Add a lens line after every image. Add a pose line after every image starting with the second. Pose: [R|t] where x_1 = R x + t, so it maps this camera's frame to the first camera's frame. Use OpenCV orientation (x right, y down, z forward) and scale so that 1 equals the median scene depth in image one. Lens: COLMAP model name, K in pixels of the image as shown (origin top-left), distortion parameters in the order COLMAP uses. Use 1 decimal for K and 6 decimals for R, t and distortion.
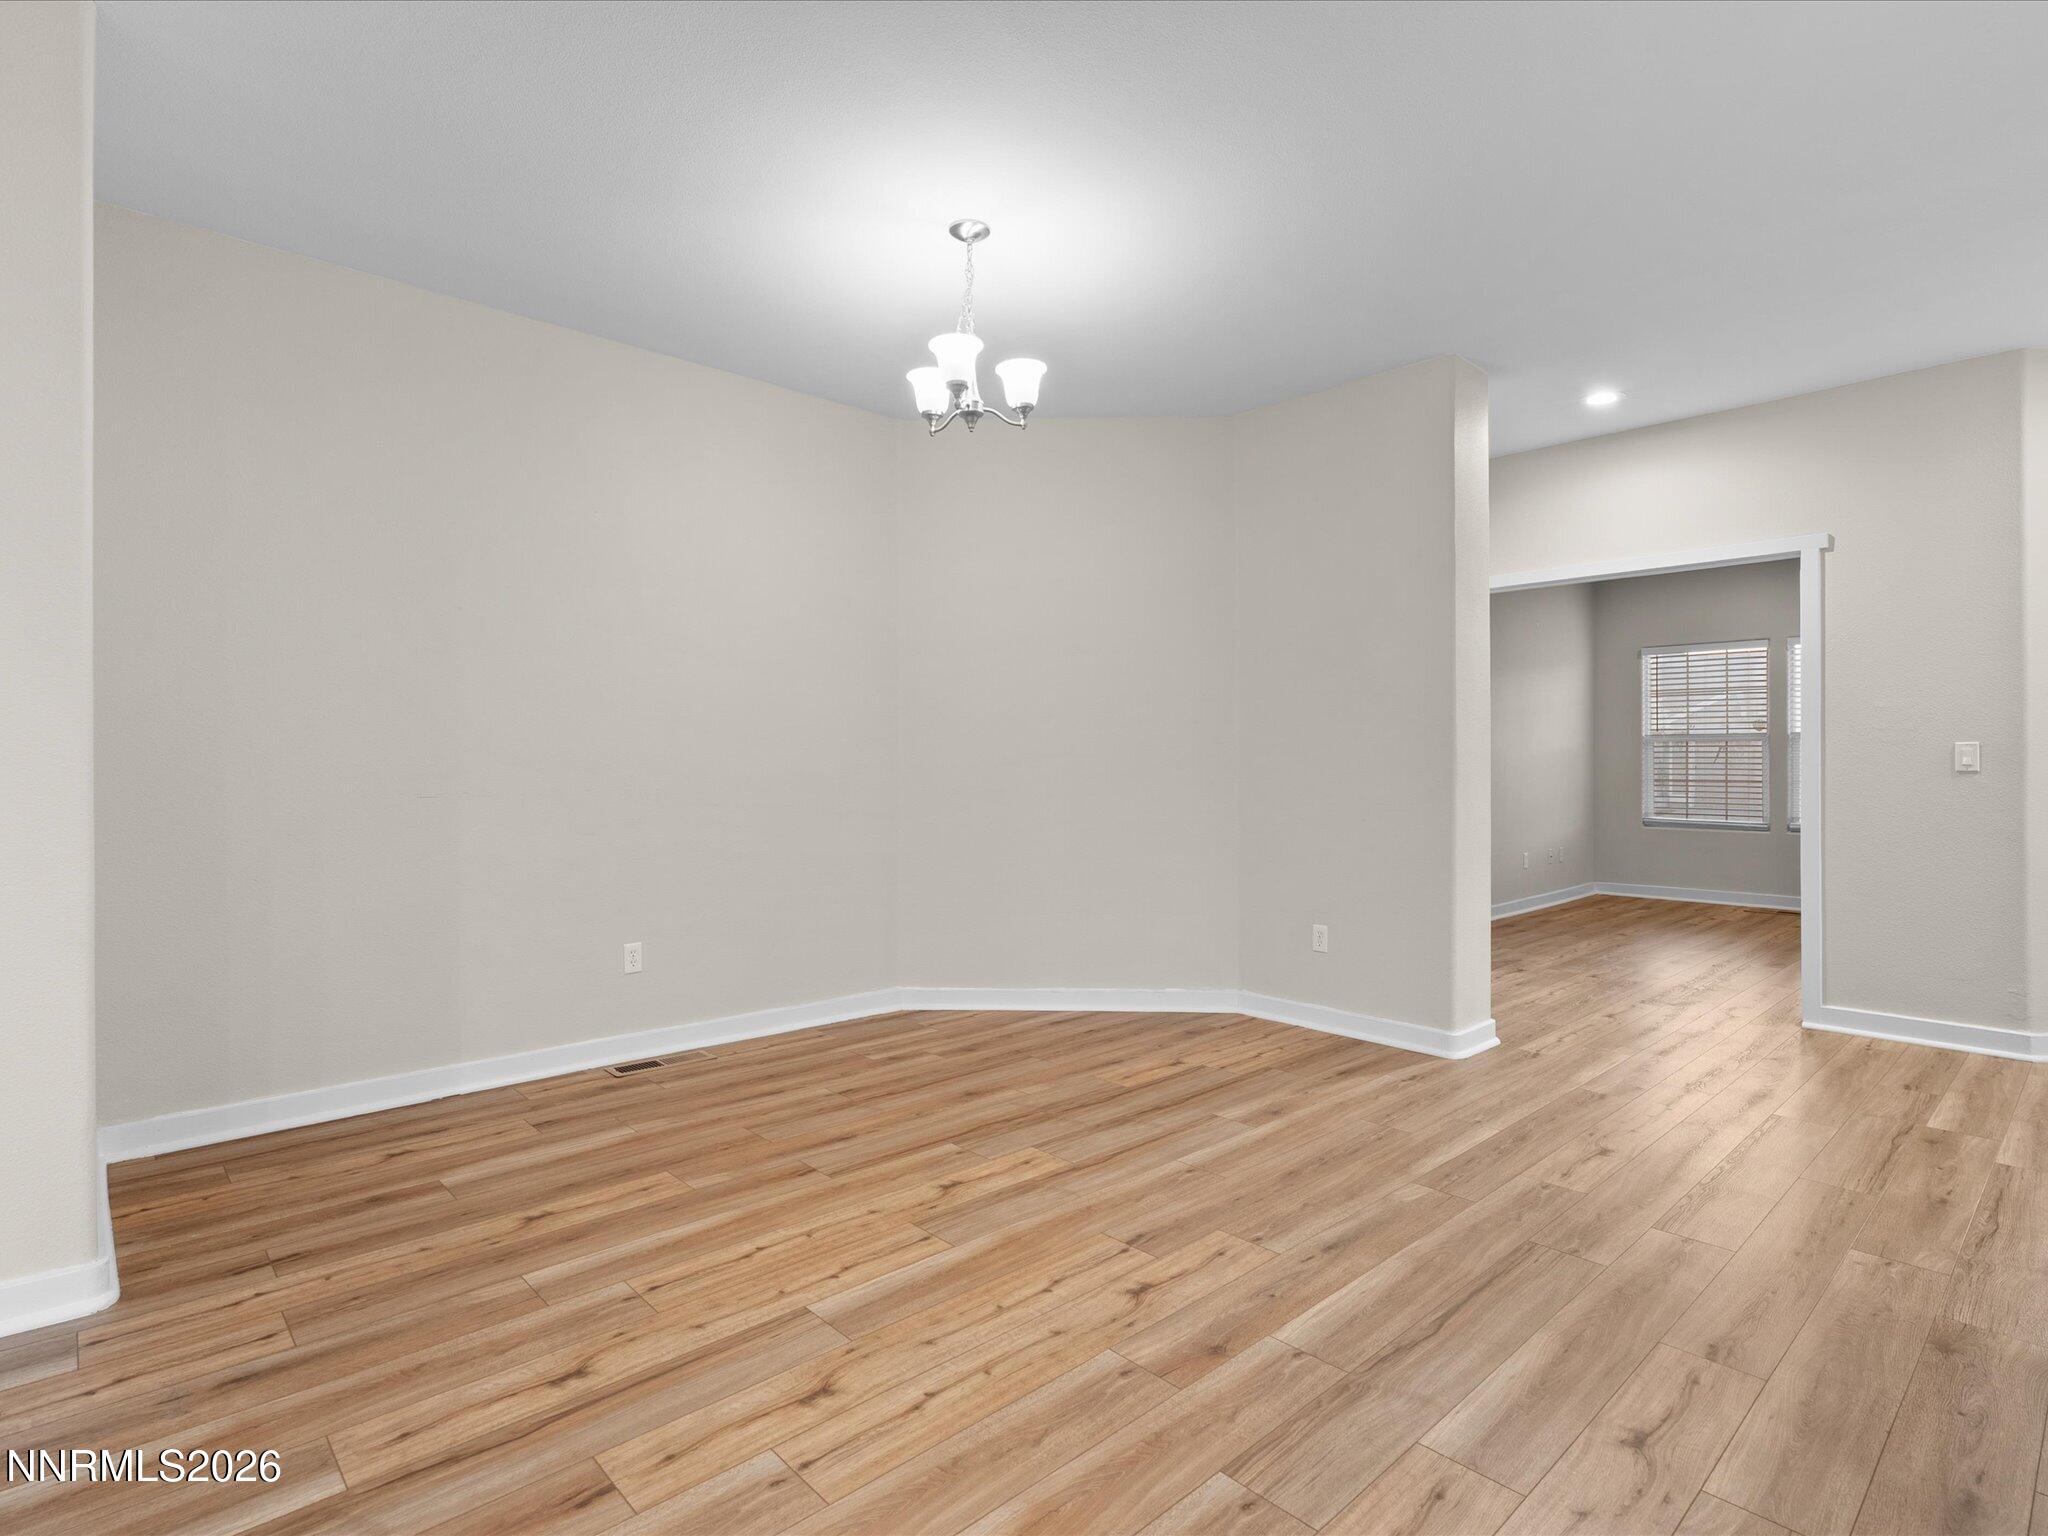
lens RADIAL K [[1069.9, 0, 1024.0], [0, 1069.9, 768.0], [0, 0, 1]] dist [-0.005712, -0.001328]
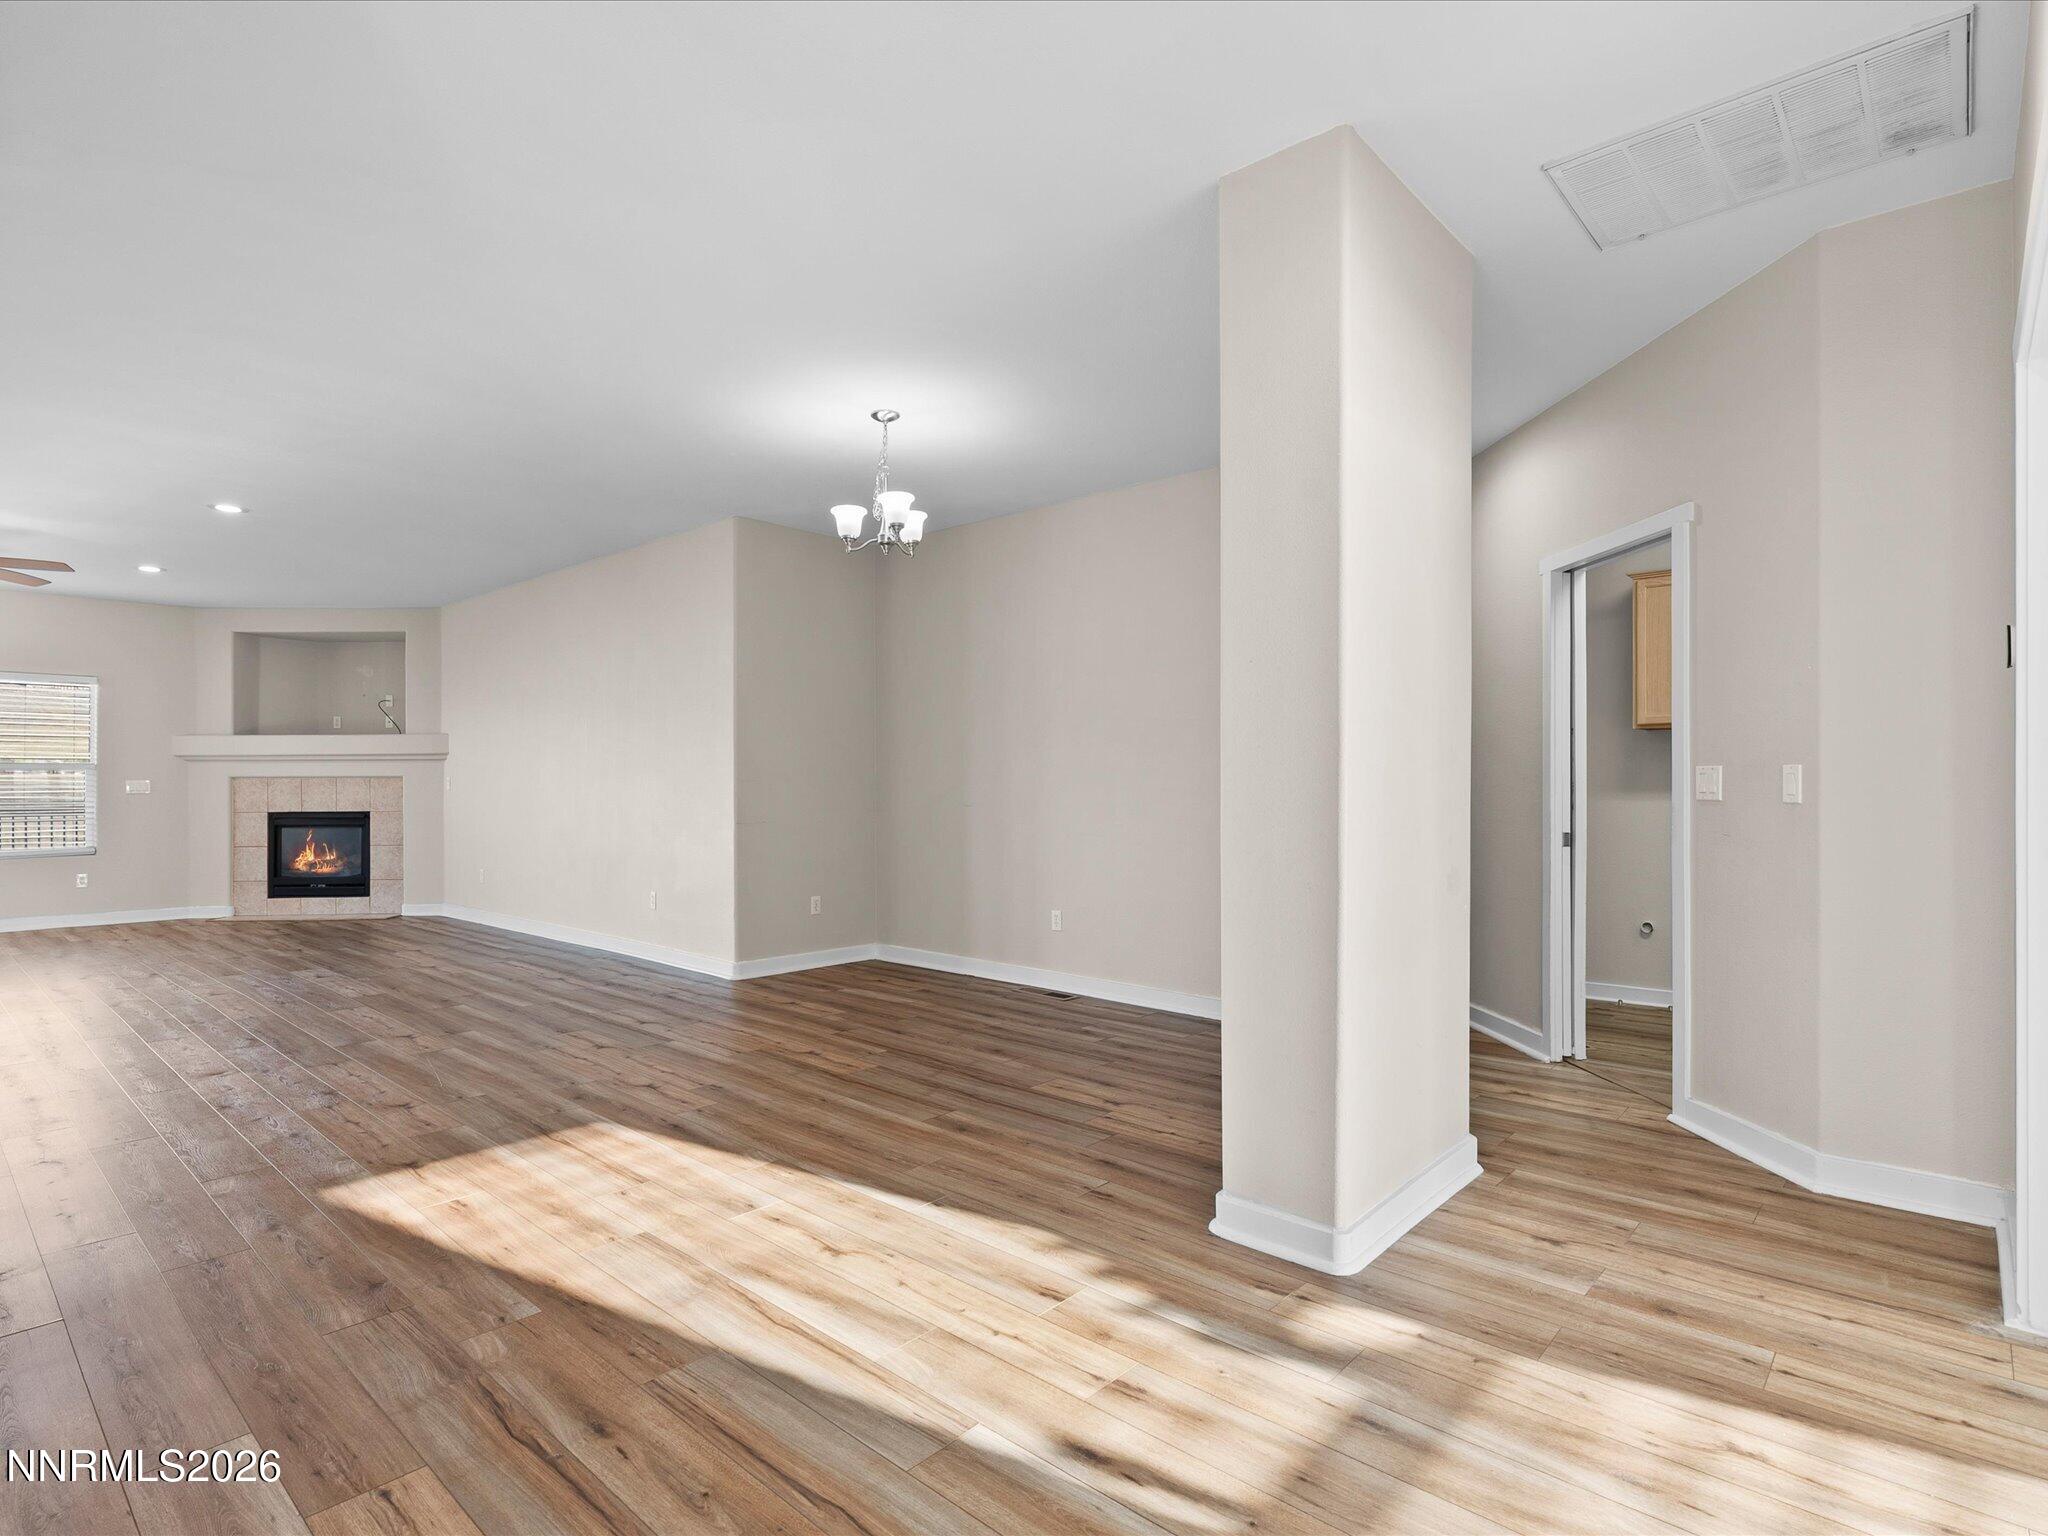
lens RADIAL K [[1044.9, 0, 1026.6], [0, 1044.9, 787.8], [0, 0, 1]] dist [-0.003848, -0.000224]
pose [[0.089749, 0.009246, -0.995922, 1.363230], [-0.006501, 0.999941, 0.008698, -0.022242], [0.995943, 0.005694, 0.089804, 1.053734]]
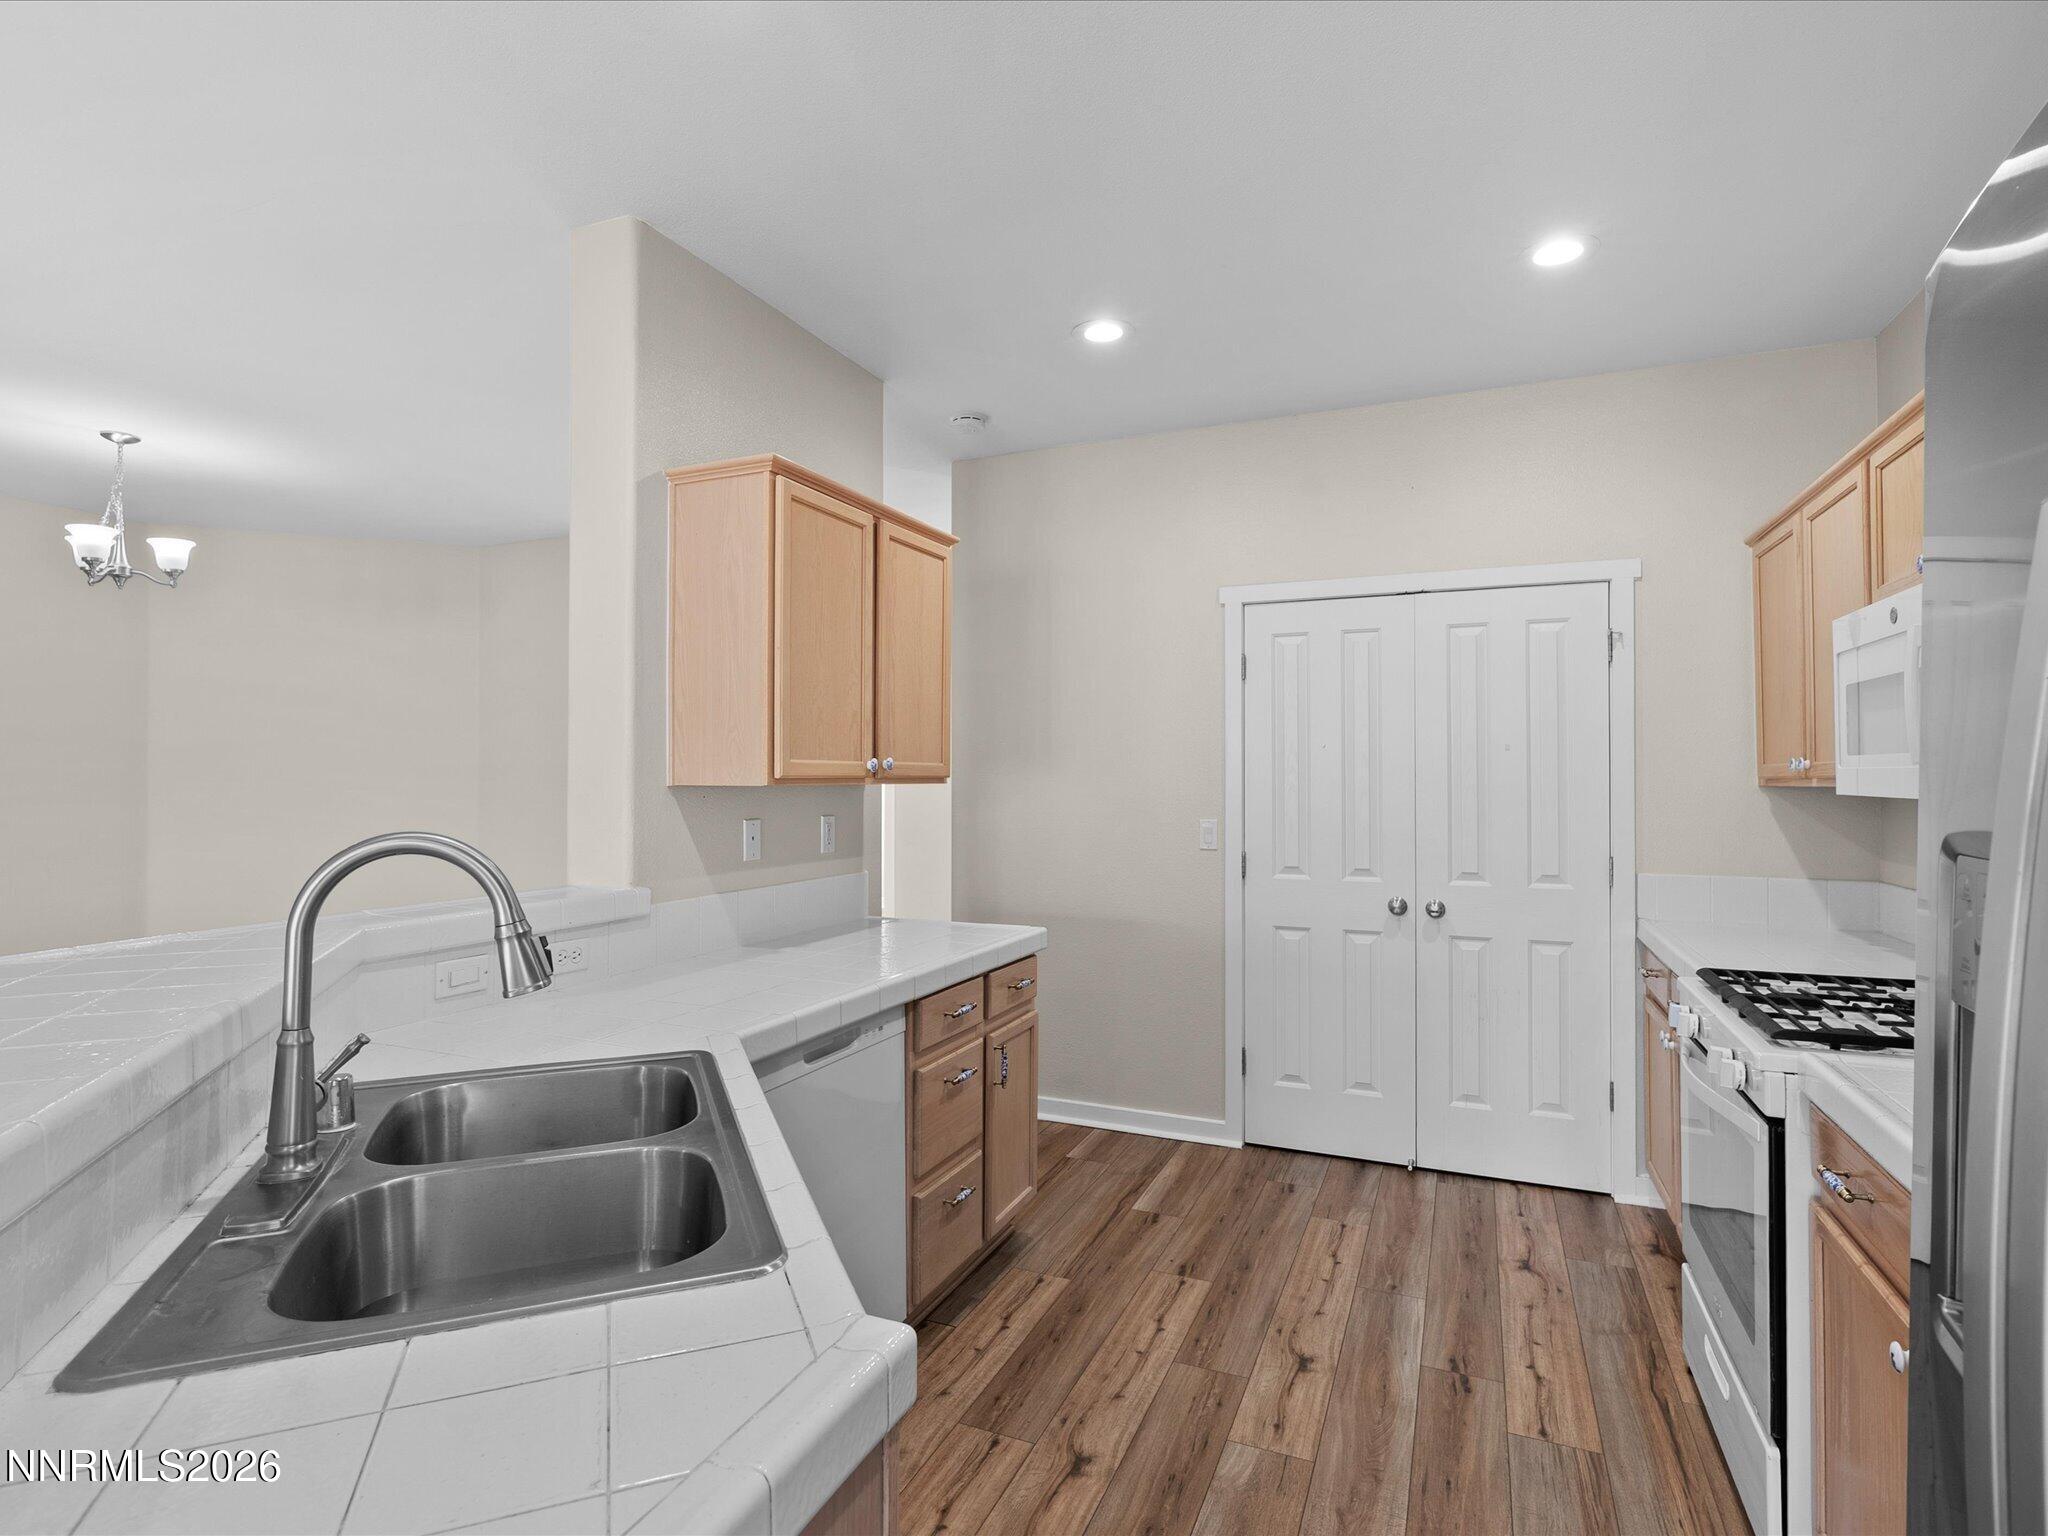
lens RADIAL K [[1046.2, 0, 1021.0], [0, 1046.2, 769.3], [0, 0, 1]] dist [-0.003512, 0.000197]
pose [[0.914955, 0.007305, 0.403489, 0.455945], [-0.001443, 0.999889, -0.014830, -0.074567], [-0.403553, 0.012987, 0.914864, -0.633126]]
